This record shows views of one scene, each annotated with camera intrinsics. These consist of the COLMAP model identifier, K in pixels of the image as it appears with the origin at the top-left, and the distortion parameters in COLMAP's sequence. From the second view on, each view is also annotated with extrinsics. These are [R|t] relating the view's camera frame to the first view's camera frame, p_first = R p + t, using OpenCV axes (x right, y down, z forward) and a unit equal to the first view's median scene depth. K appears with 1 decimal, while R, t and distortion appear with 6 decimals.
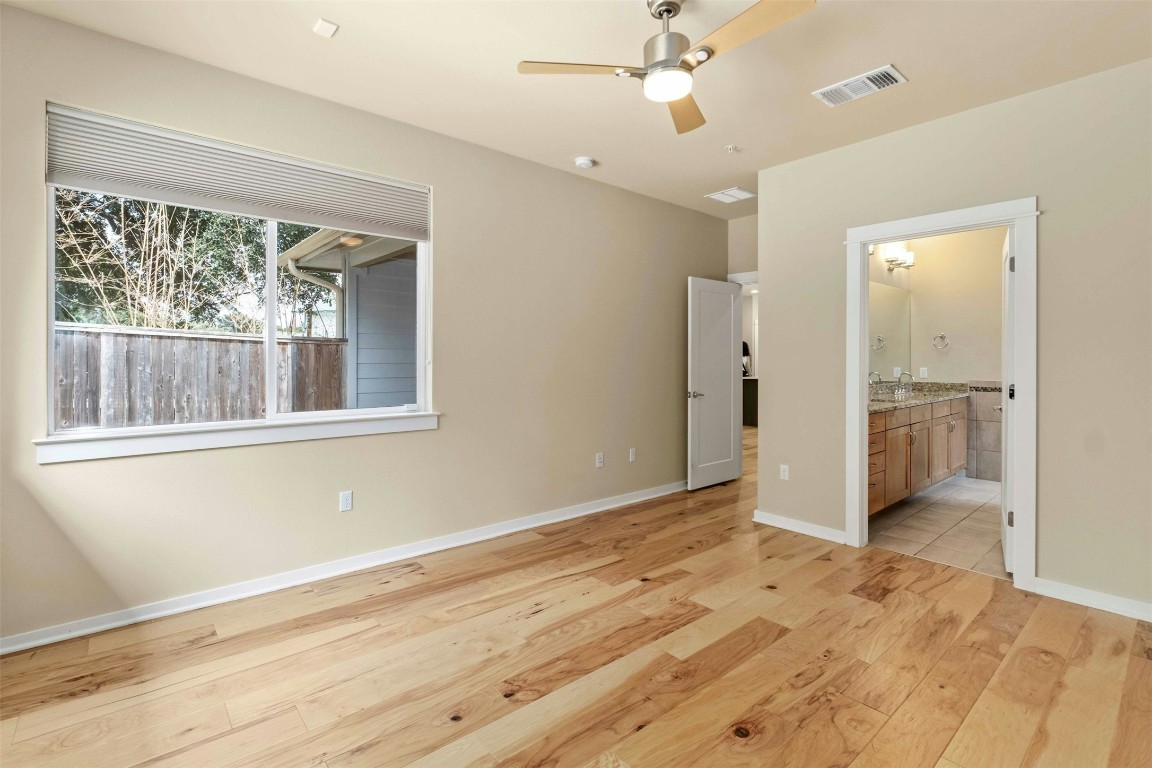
lens RADIAL K [[541.0, 0, 577.3], [0, 541.0, 361.3], [0, 0, 1]] dist [-0.002031, -0.000303]
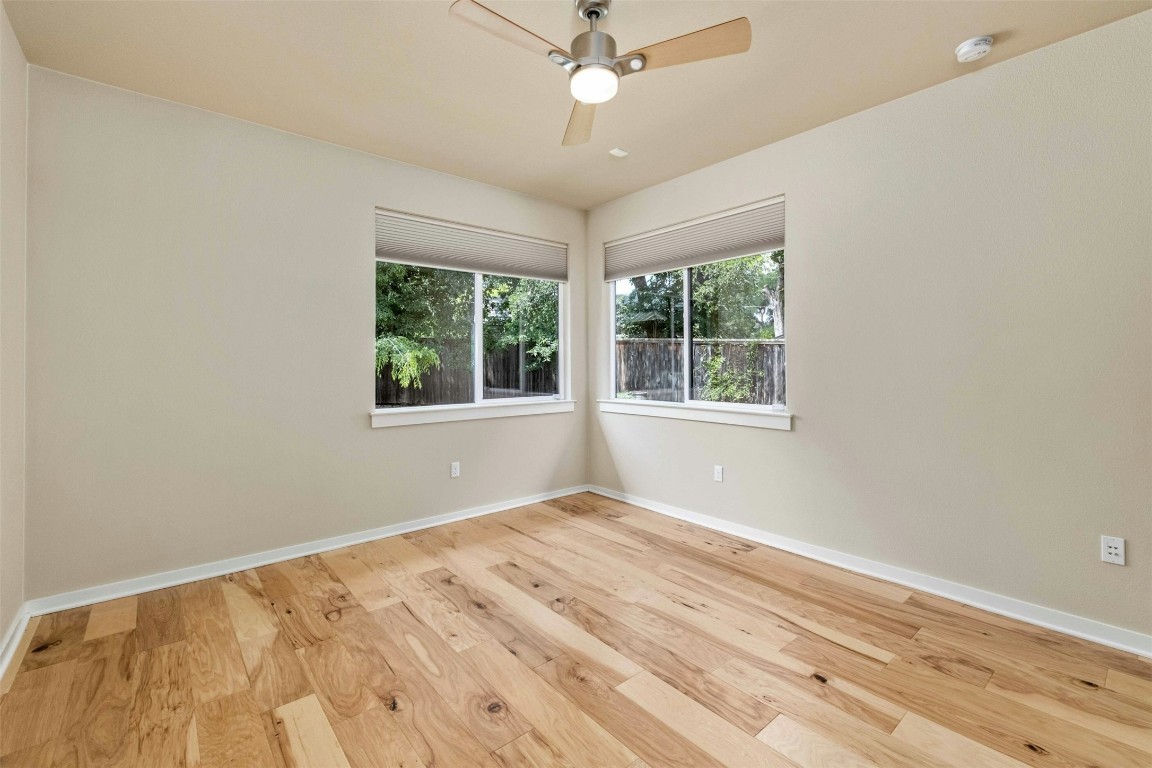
lens RADIAL K [[498.4, 0, 574.3], [0, 498.4, 365.6], [0, 0, 1]] dist [-0.002384, -0.000387]
pose [[-0.017965, -0.001699, -0.999837, 0.799160], [-0.000524, 0.999998, -0.001690, 0.007829], [0.999838, 0.000493, -0.017966, 0.729576]]
